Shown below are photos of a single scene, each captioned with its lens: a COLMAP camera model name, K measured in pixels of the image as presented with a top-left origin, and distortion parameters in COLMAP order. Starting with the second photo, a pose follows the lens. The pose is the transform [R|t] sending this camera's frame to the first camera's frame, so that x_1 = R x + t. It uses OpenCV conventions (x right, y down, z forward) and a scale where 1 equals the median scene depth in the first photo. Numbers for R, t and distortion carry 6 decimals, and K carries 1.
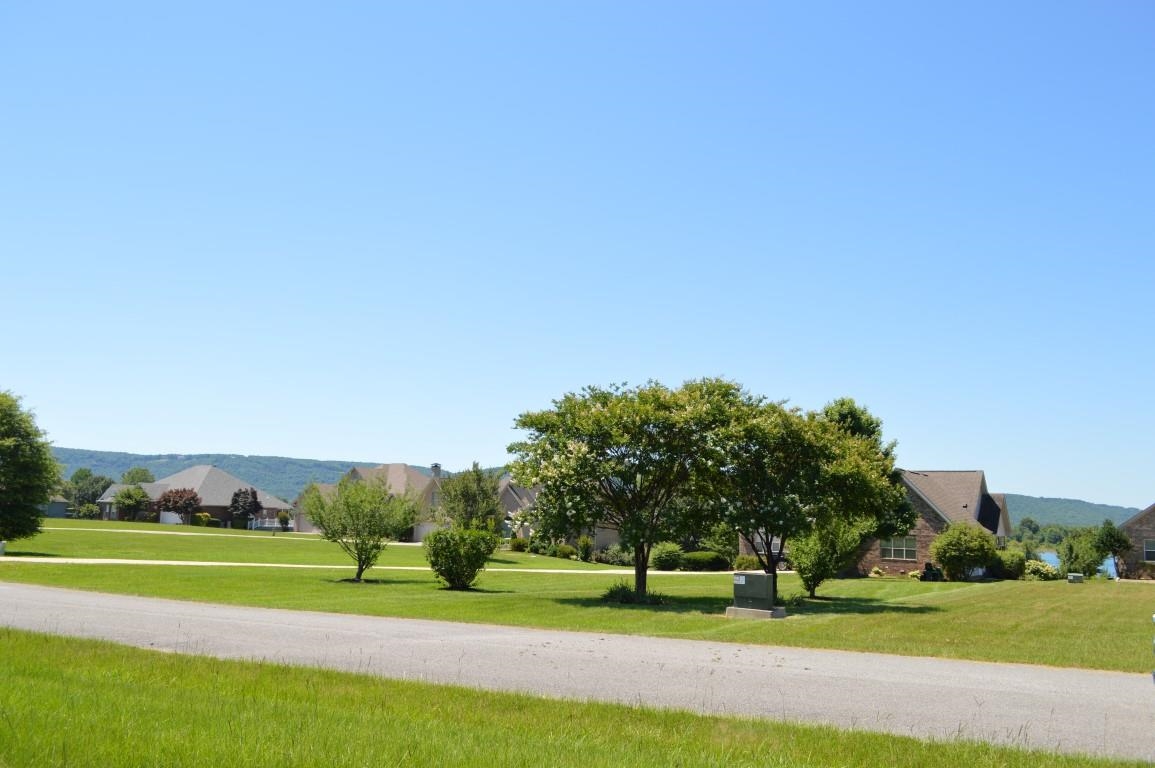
lens RADIAL K [[921.4, 0, 575.6], [0, 921.4, 394.1], [0, 0, 1]] dist [-0.013191, 0.004855]
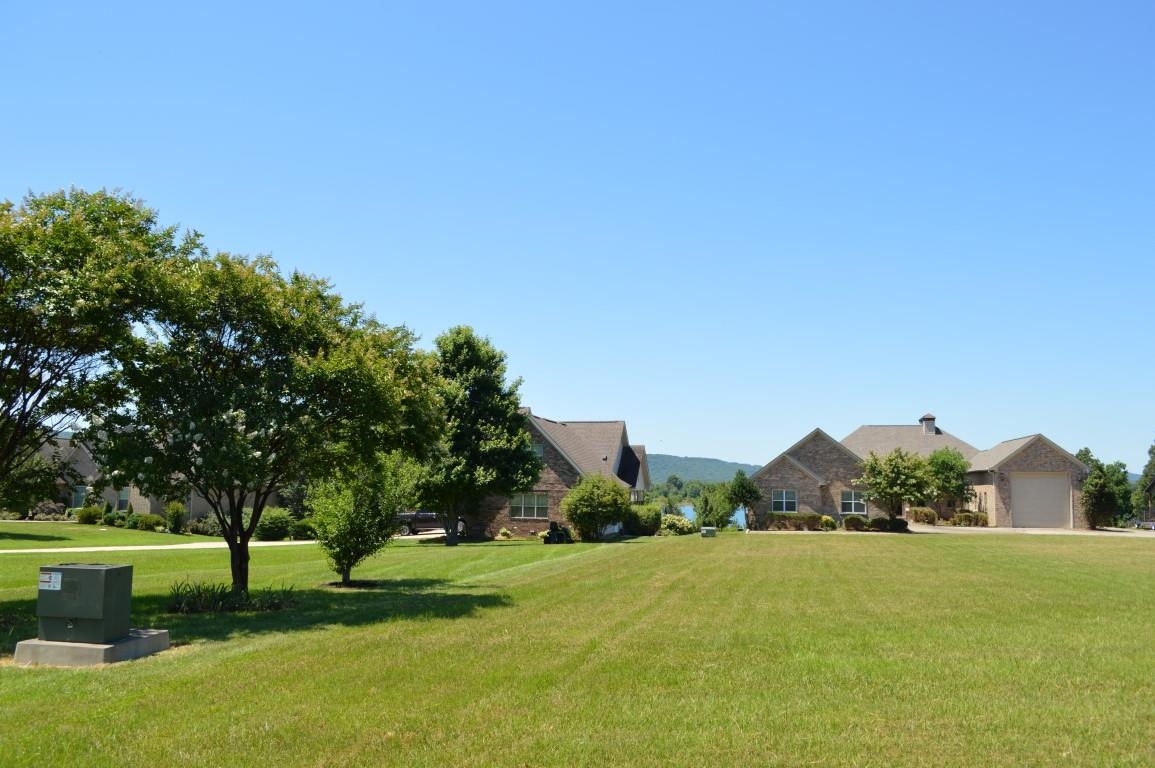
lens RADIAL K [[921.4, 0, 574.9], [0, 921.4, 384.3], [0, 0, 1]] dist [-0.013191, 0.004855]
pose [[0.940136, 0.014145, 0.340507, 0.090376], [-0.024080, 0.999398, 0.024968, 0.028449], [-0.339949, -0.031673, 0.939911, 0.160526]]
